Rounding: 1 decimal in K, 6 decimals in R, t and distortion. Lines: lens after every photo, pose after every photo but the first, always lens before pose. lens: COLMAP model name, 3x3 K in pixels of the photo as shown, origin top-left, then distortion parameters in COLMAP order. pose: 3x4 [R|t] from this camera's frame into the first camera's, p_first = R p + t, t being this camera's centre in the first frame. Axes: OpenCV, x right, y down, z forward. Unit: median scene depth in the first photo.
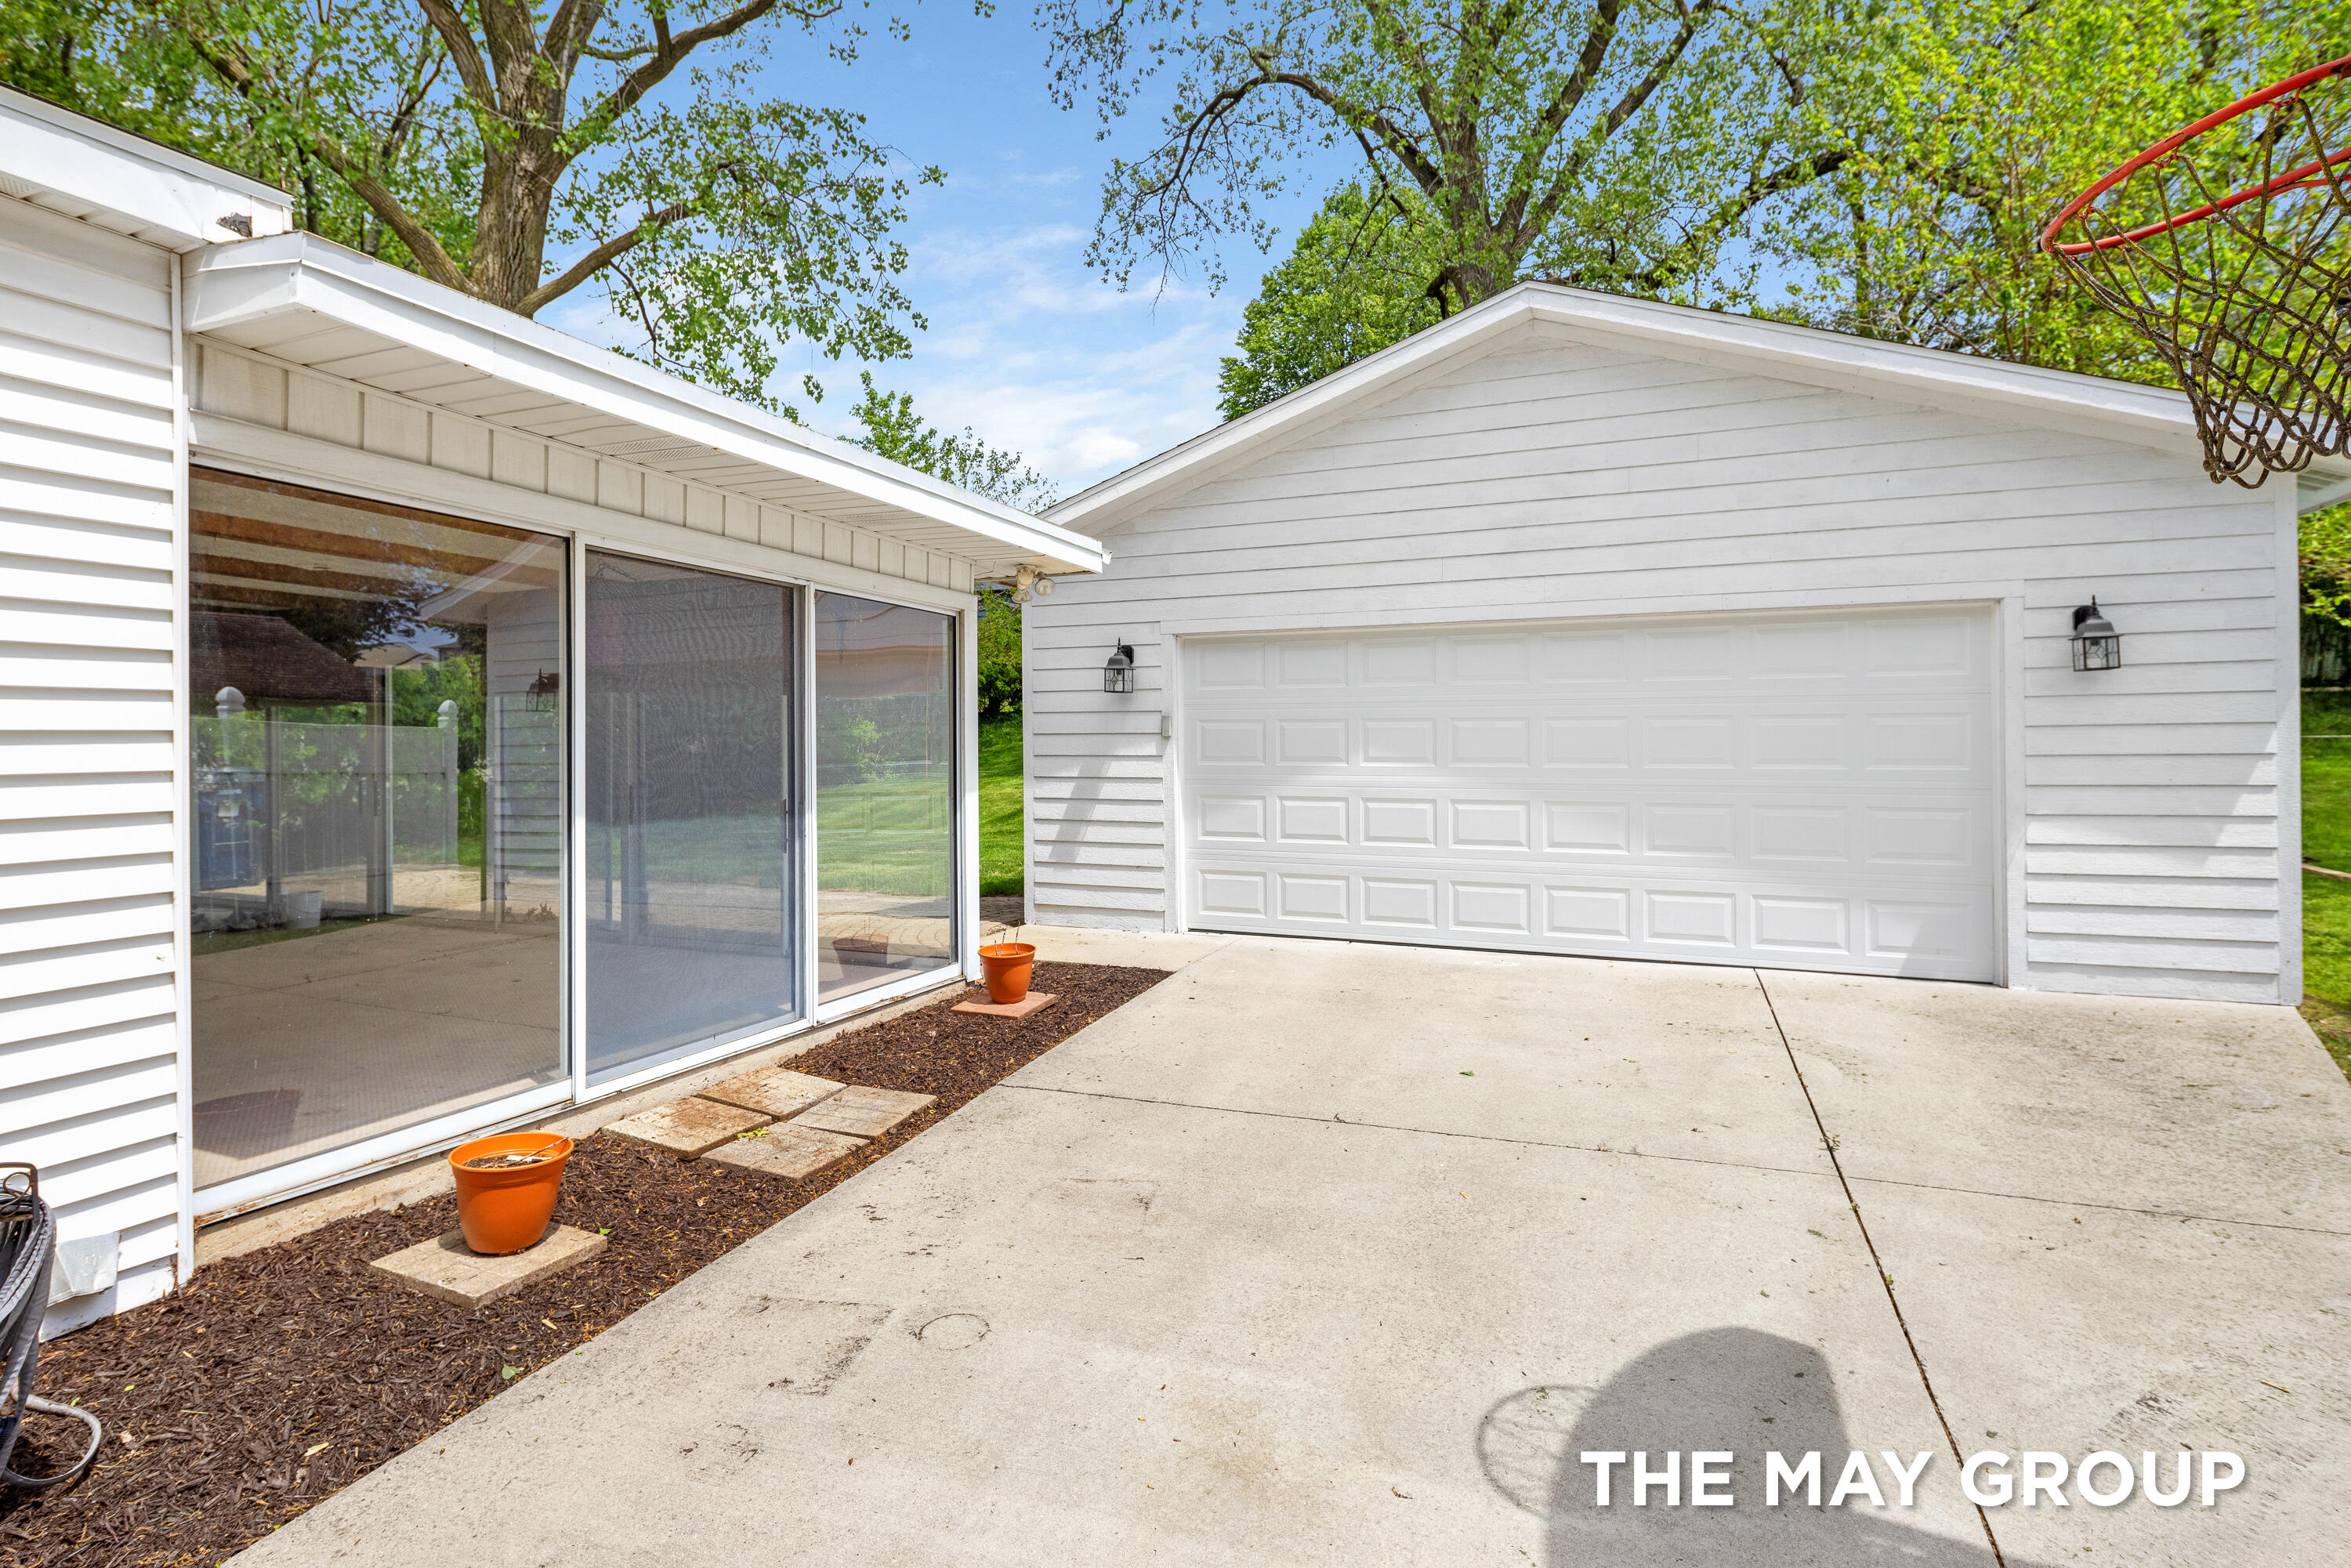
lens RADIAL K [[1139.9, 0, 1179.0], [0, 1139.9, 720.7], [0, 0, 1]] dist [-0.000840, -0.000265]
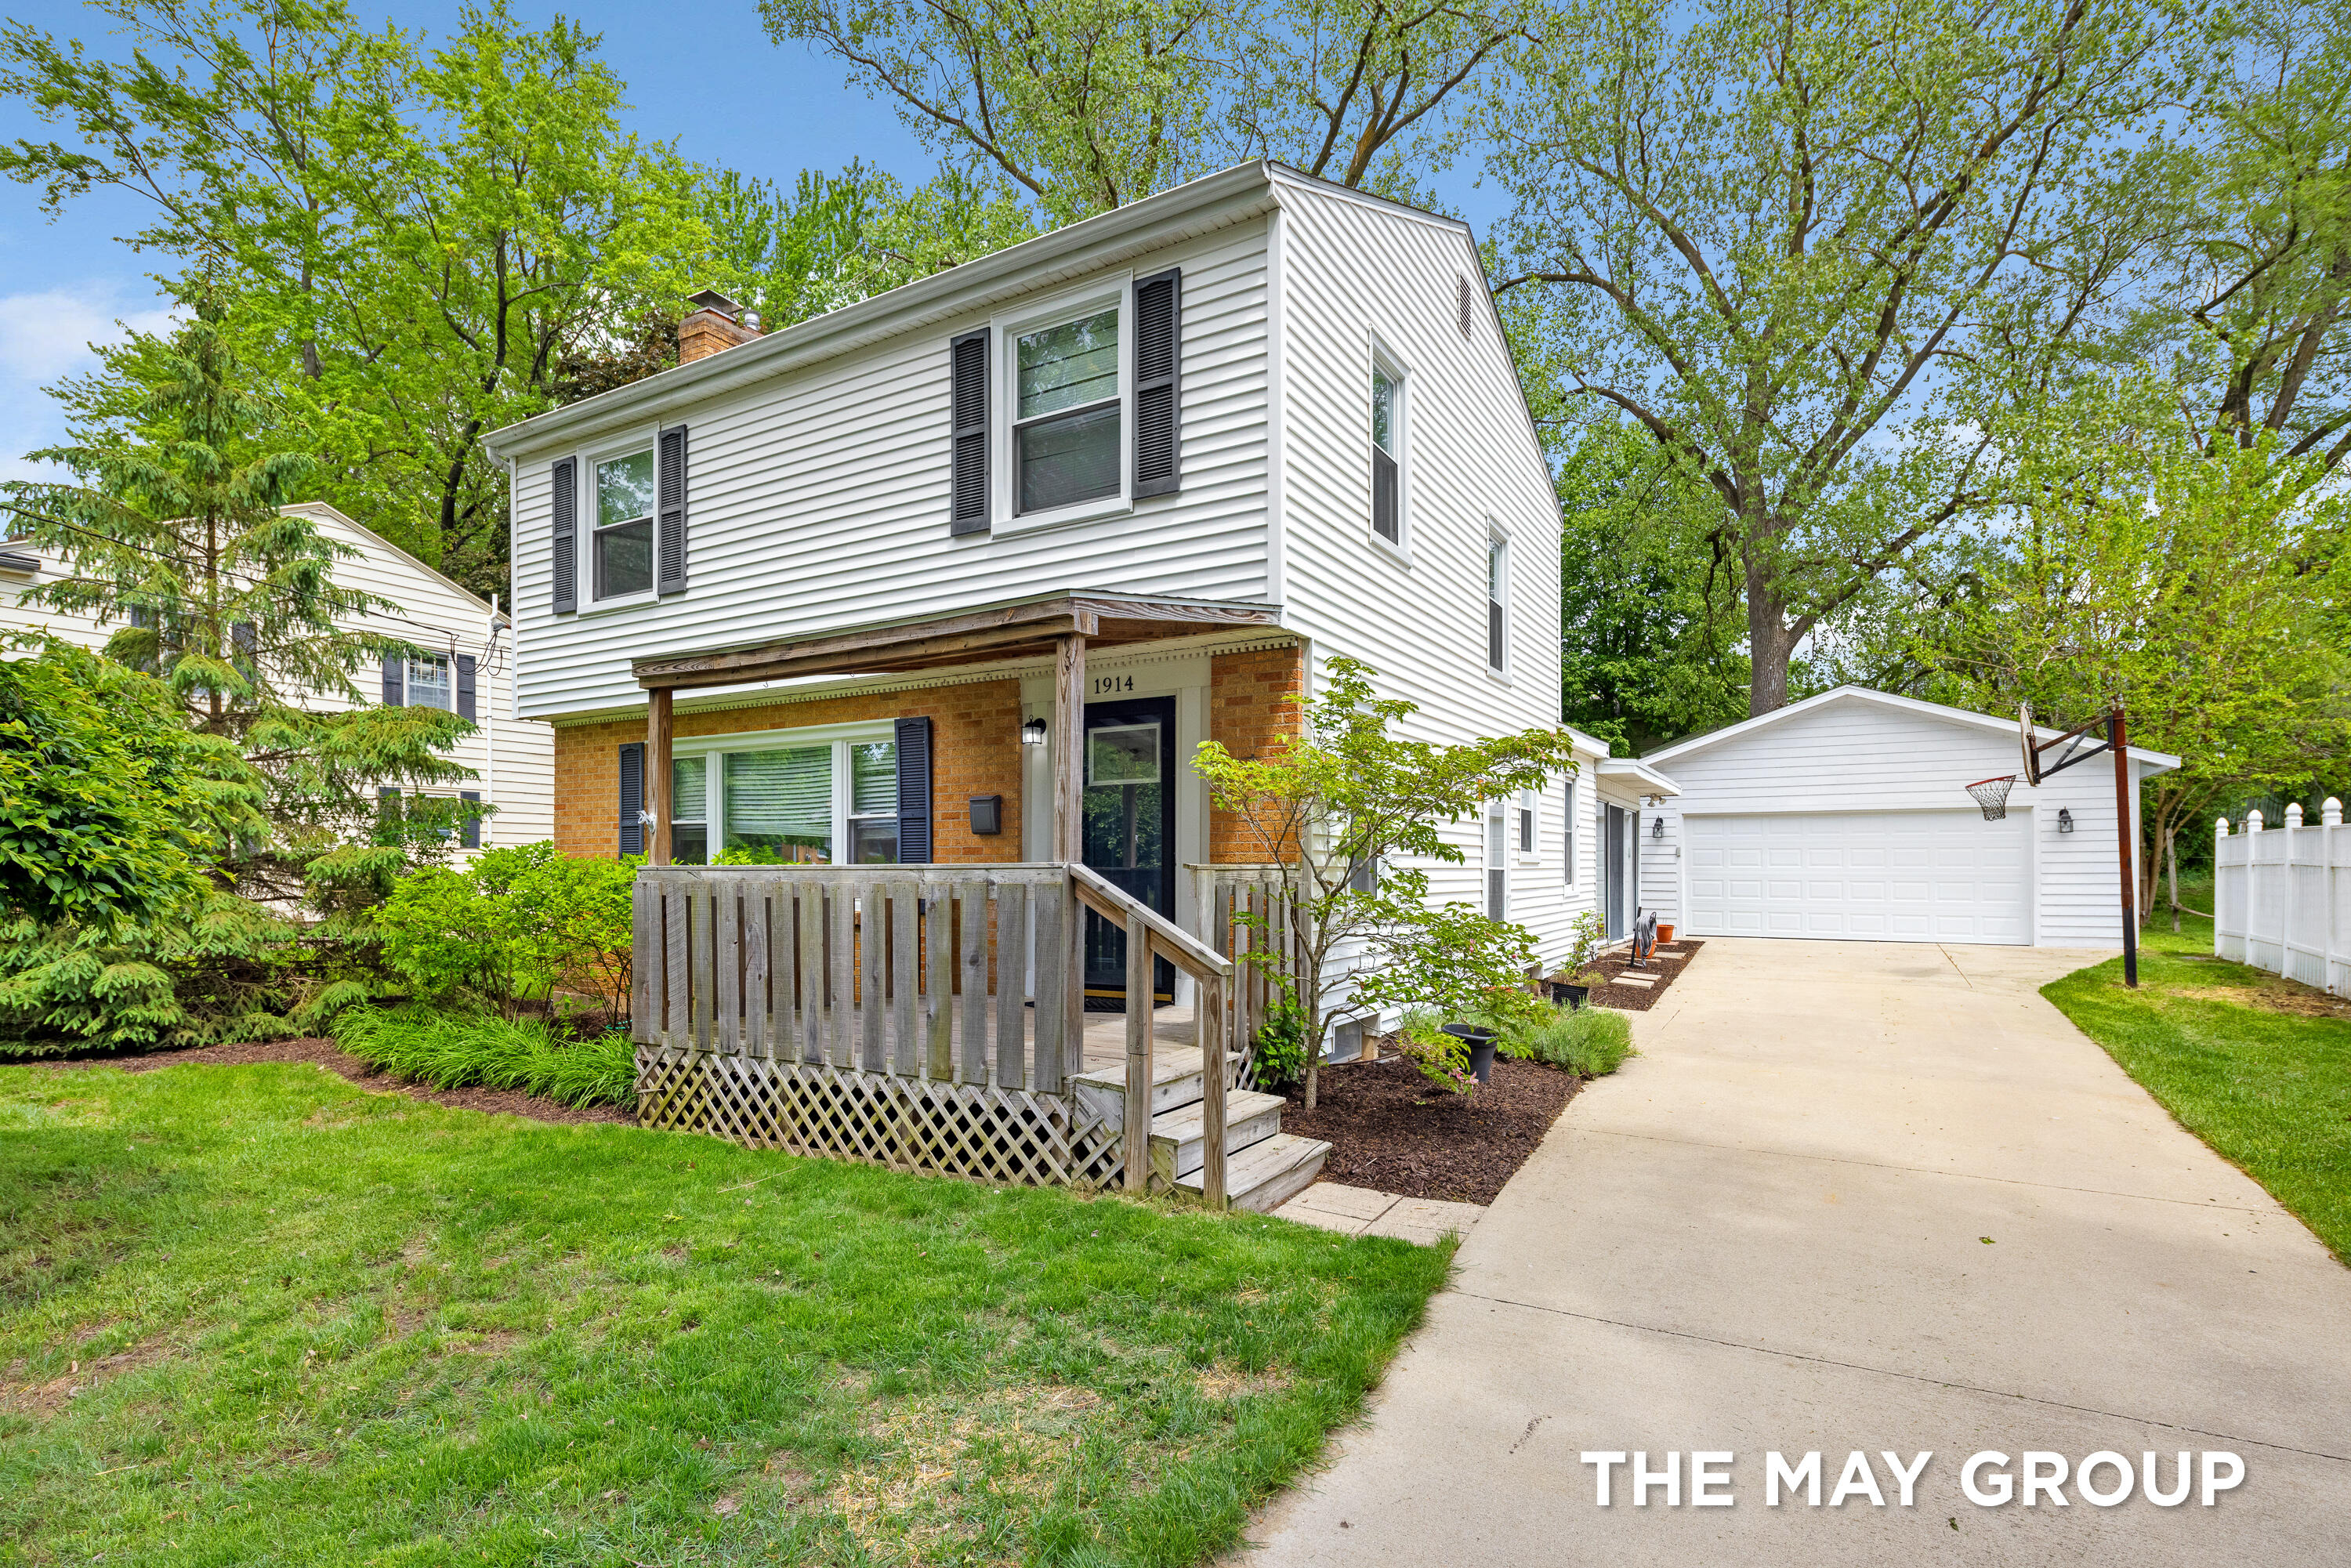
lens RADIAL K [[1138.4, 0, 1176.4], [0, 1138.4, 866.6], [0, 0, 1]] dist [0.001188, -0.000500]
pose [[0.988975, 0.004891, -0.148005, -0.777664], [-0.002279, 0.999839, 0.017814, -0.003908], [0.148068, -0.017280, 0.988826, -1.714893]]
